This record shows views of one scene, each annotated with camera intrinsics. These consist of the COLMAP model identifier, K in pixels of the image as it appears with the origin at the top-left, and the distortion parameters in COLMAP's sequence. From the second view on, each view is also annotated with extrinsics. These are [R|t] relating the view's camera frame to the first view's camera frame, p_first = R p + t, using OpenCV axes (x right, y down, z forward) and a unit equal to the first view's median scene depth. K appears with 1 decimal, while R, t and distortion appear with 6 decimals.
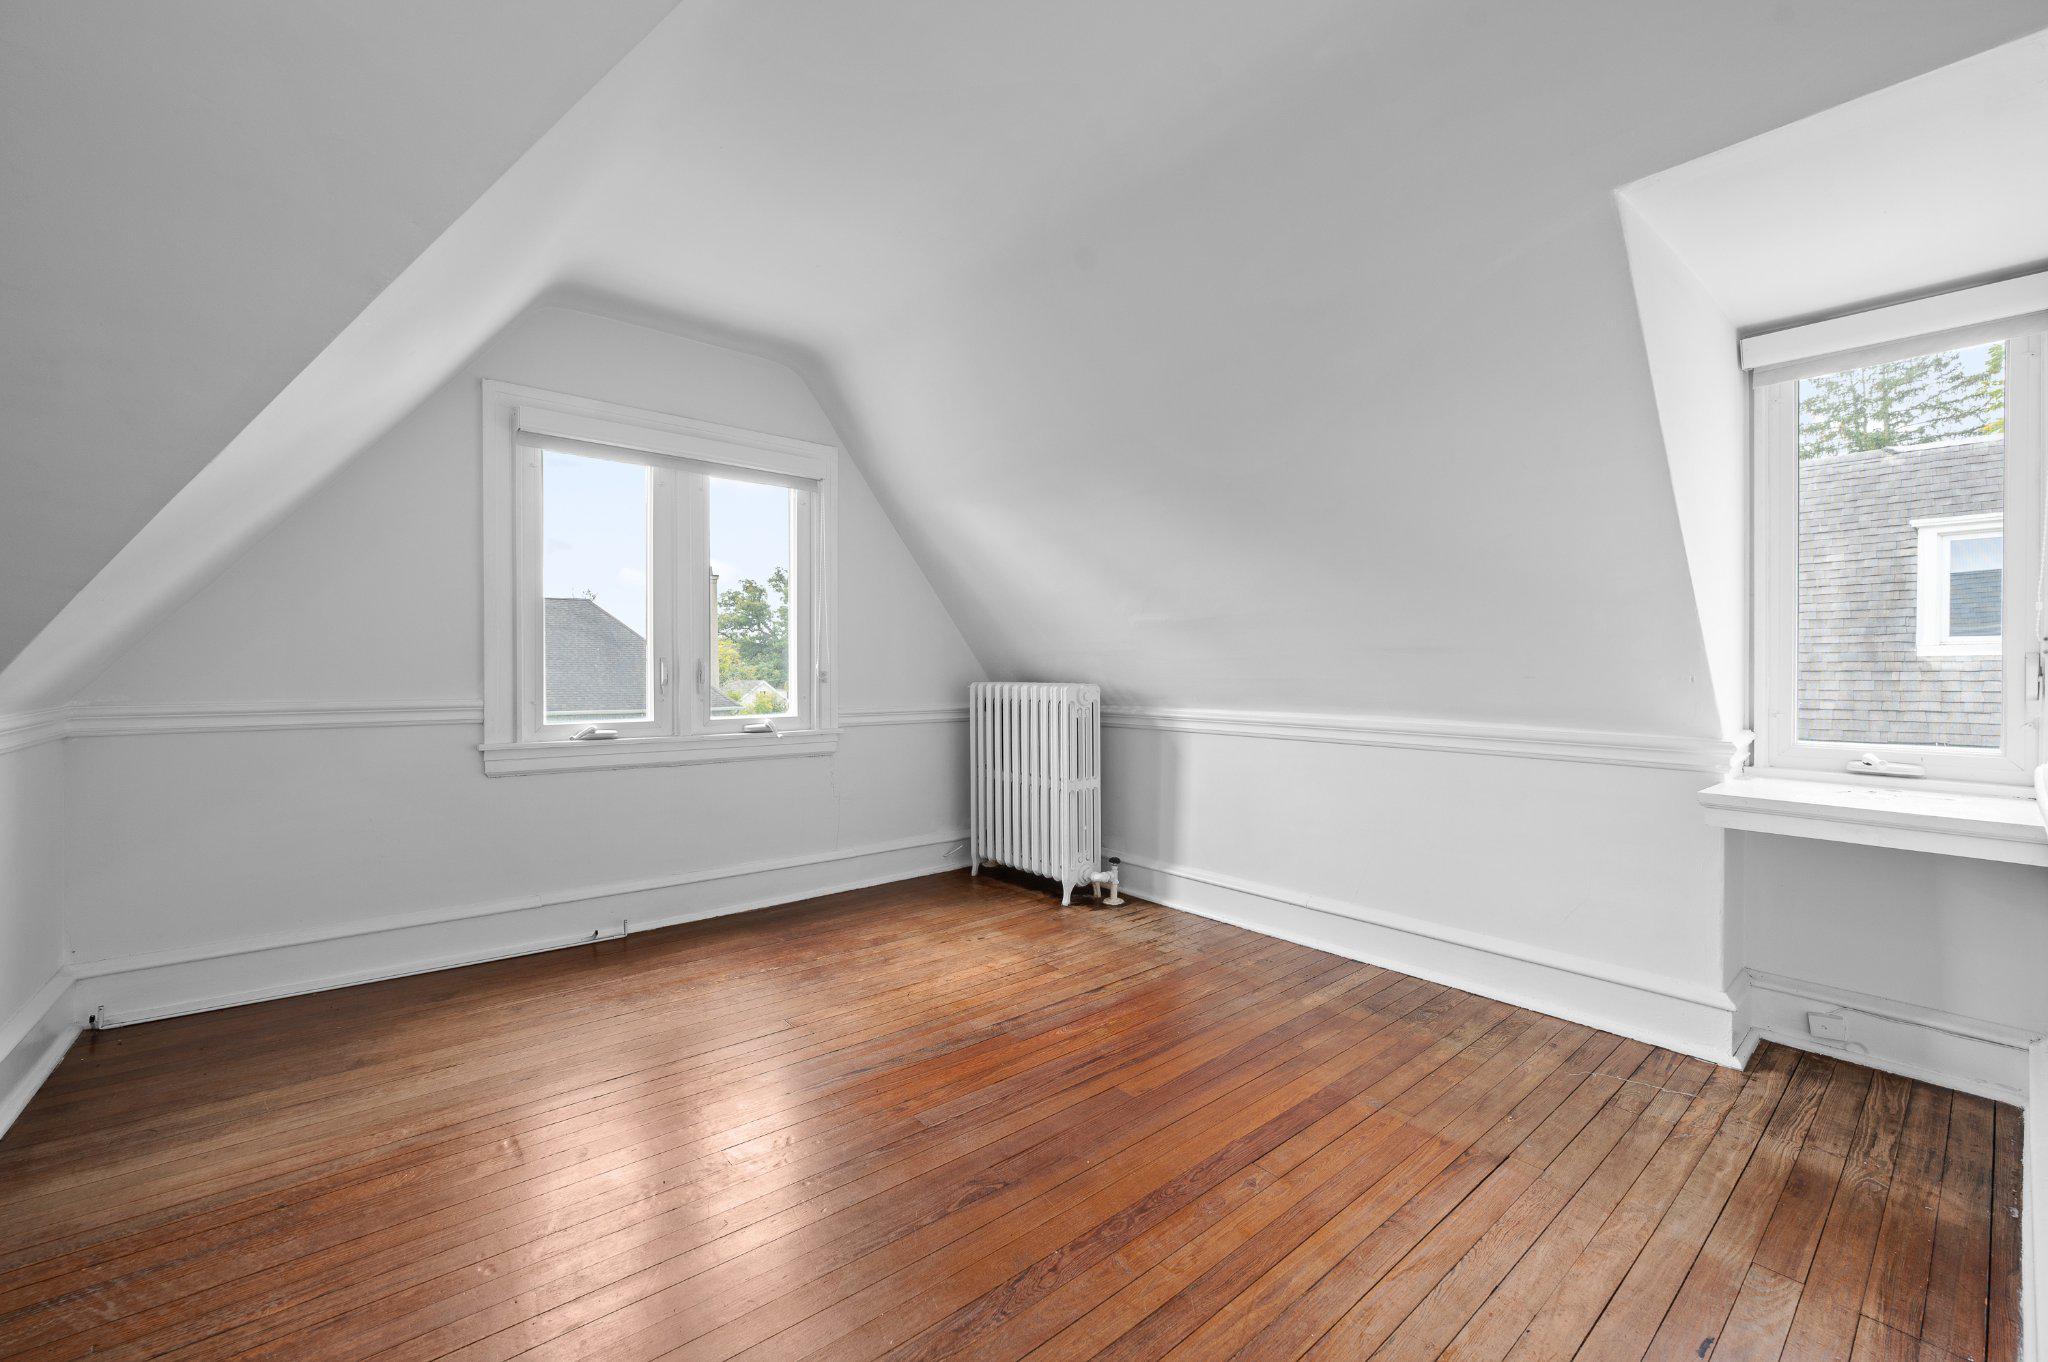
lens RADIAL K [[825.3, 0, 1032.1], [0, 825.3, 683.7], [0, 0, 1]] dist [-0.001213, -0.000215]
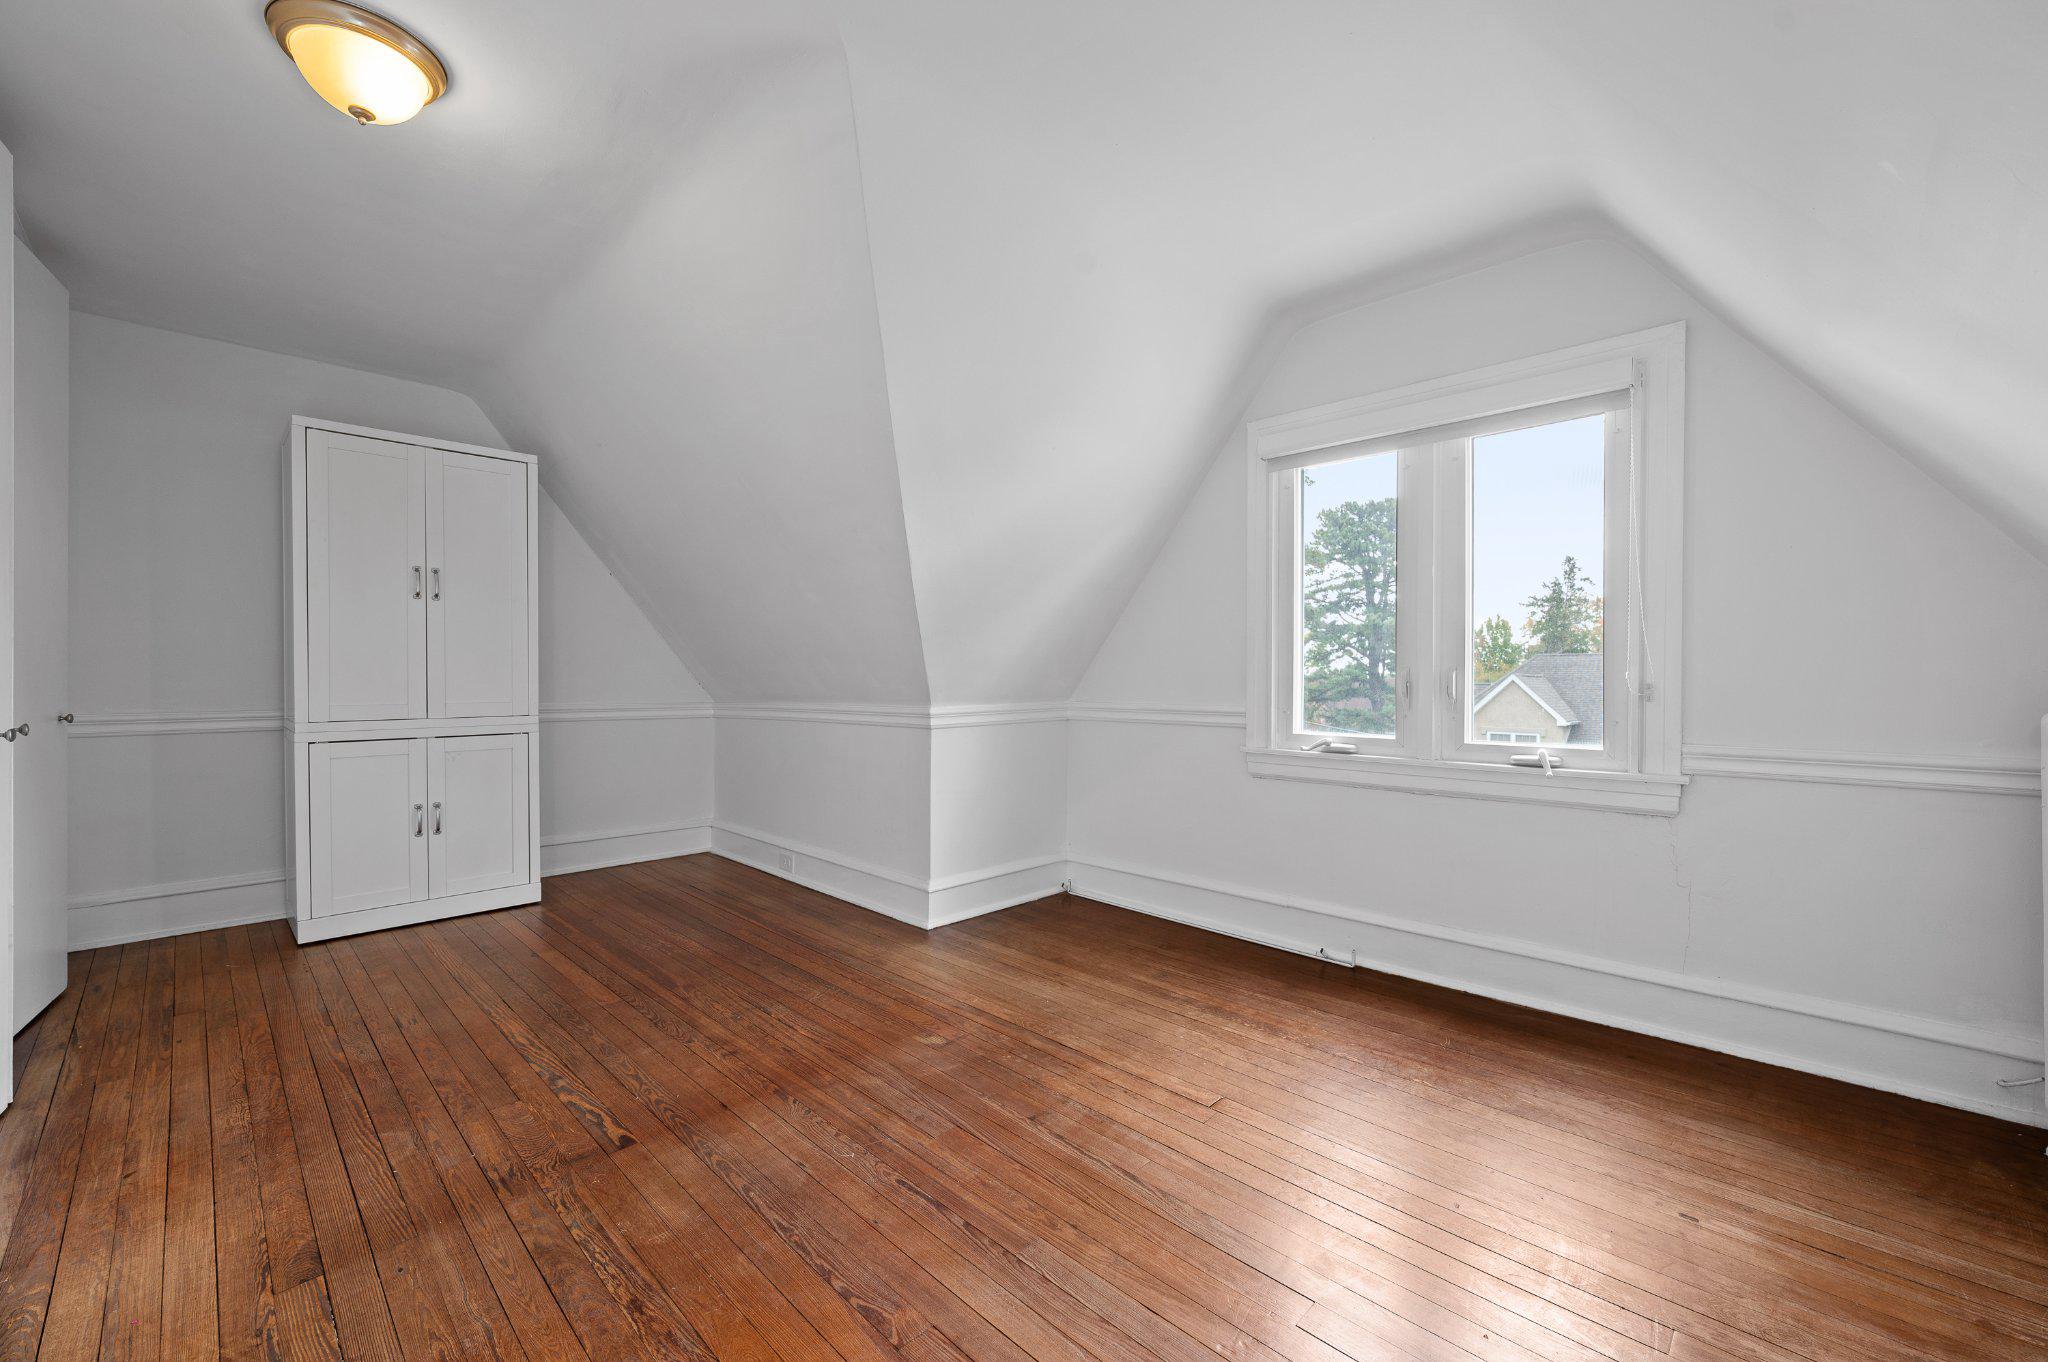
lens RADIAL K [[818.1, 0, 1025.8], [0, 818.1, 690.2], [0, 0, 1]] dist [-0.000724, -0.000104]
pose [[0.096997, 0.012922, -0.995201, 0.391858], [-0.014485, 0.999828, 0.011570, -0.011460], [0.995179, 0.013294, 0.097167, 0.550963]]
